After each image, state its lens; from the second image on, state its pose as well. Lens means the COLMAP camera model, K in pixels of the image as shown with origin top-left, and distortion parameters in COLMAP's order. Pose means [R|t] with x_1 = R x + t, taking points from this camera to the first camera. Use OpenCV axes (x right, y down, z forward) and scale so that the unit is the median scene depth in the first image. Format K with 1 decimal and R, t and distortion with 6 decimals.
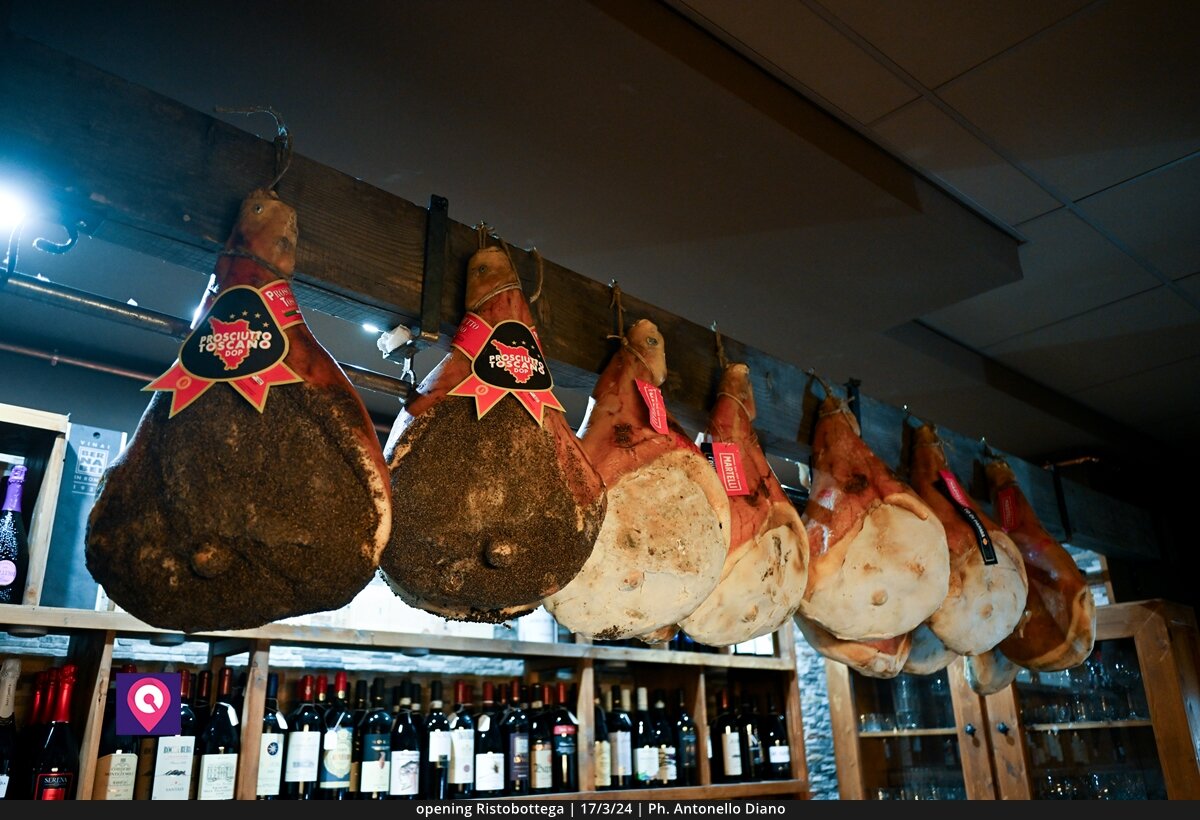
lens RADIAL K [[959.9, 0, 574.4], [0, 959.9, 409.5], [0, 0, 1]] dist [-0.001789, -0.002497]
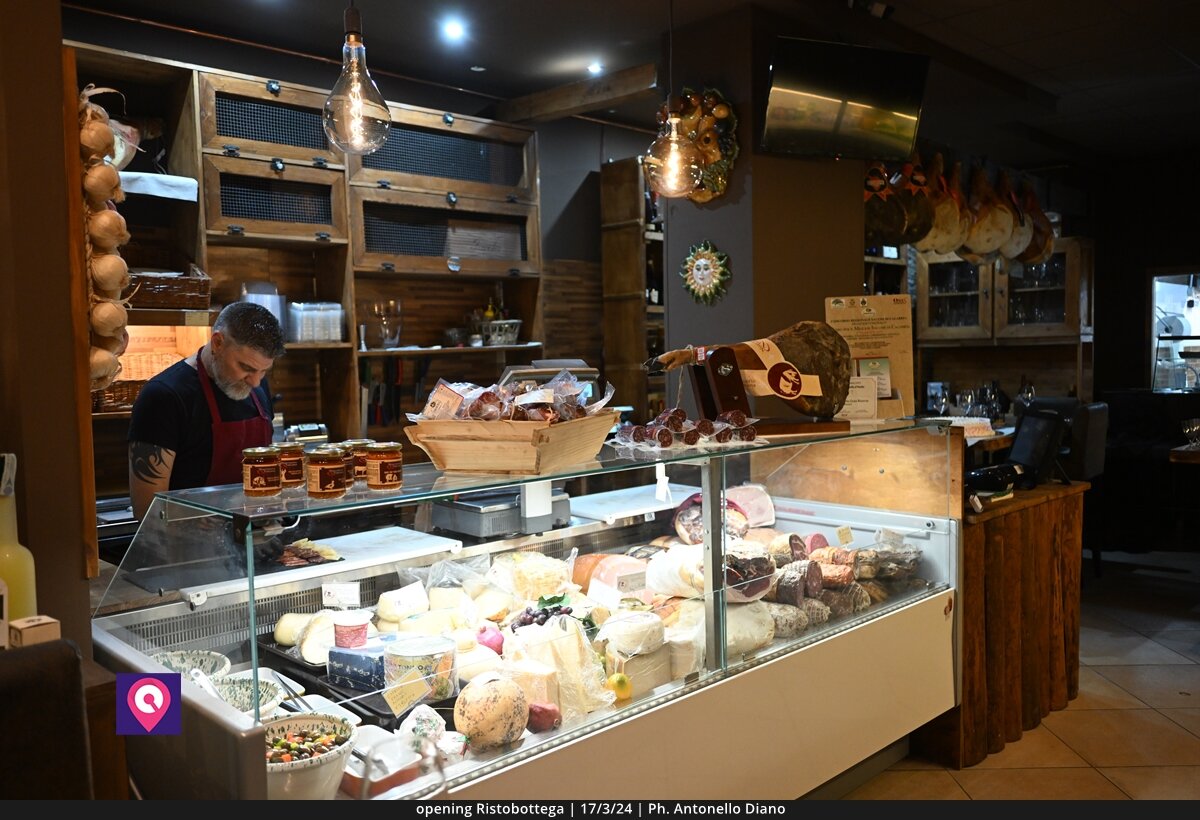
lens RADIAL K [[959.9, 0, 574.4], [0, 959.9, 409.5], [0, 0, 1]] dist [-0.001789, -0.002497]
pose [[0.998586, 0.002665, 0.053090, -0.968391], [-0.023451, 0.918384, 0.394995, -0.402608], [-0.047704, -0.395682, 0.917148, -1.629447]]
